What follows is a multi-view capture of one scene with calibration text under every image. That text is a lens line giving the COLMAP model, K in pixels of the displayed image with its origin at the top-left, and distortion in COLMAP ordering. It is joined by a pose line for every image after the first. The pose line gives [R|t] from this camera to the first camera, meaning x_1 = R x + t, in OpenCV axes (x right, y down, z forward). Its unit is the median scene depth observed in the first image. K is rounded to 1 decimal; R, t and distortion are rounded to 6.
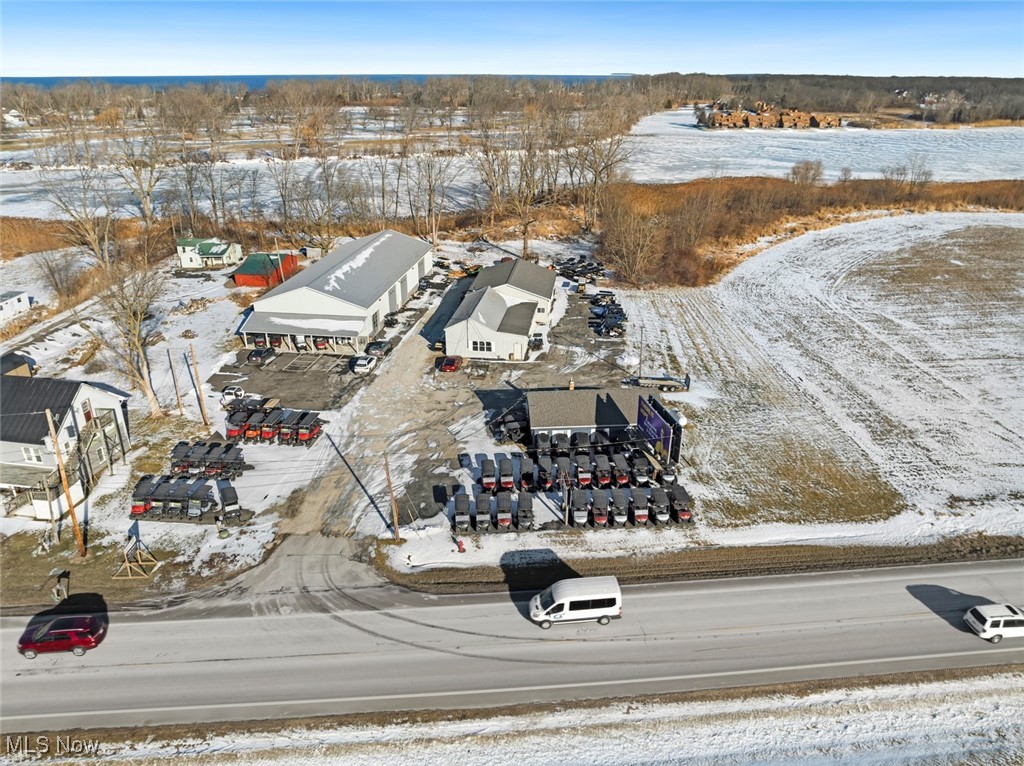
lens RADIAL K [[722.6, 0, 515.4], [0, 722.6, 377.6], [0, 0, 1]] dist [-0.043434, 0.010244]
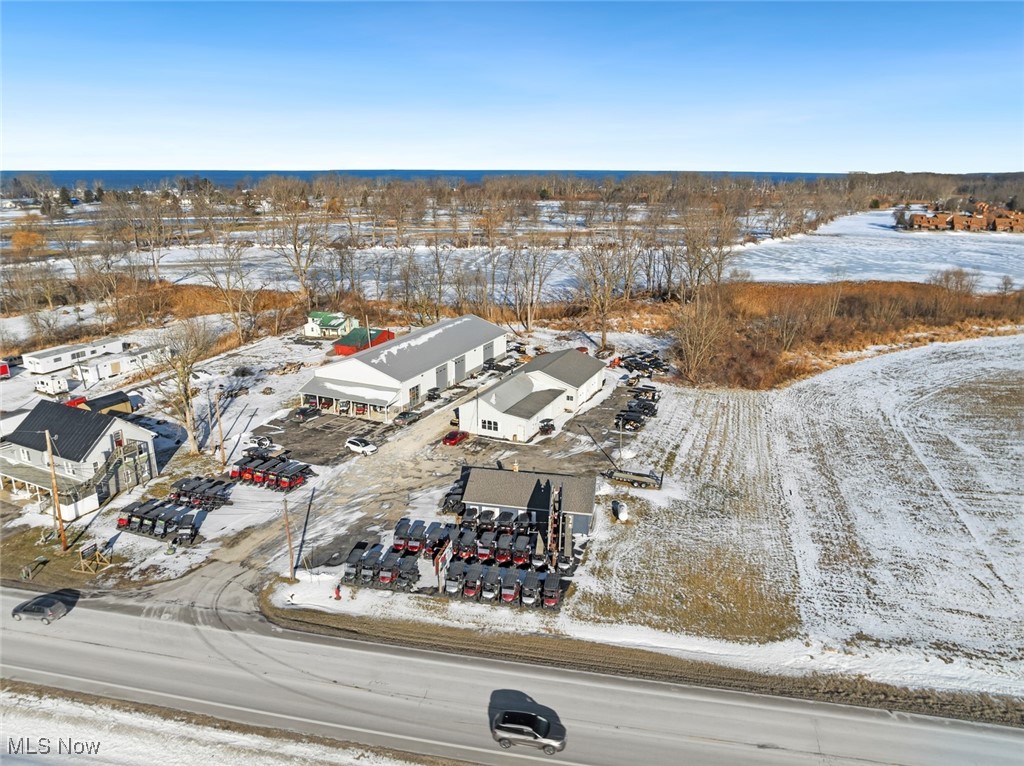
lens RADIAL K [[722.6, 0, 515.4], [0, 722.6, 377.6], [0, 0, 1]] dist [-0.043434, 0.010244]
pose [[0.957245, 0.081555, -0.277546, 0.305127], [-0.114080, 0.988106, -0.103109, -0.008502], [0.265836, 0.130363, 0.955163, -0.020008]]
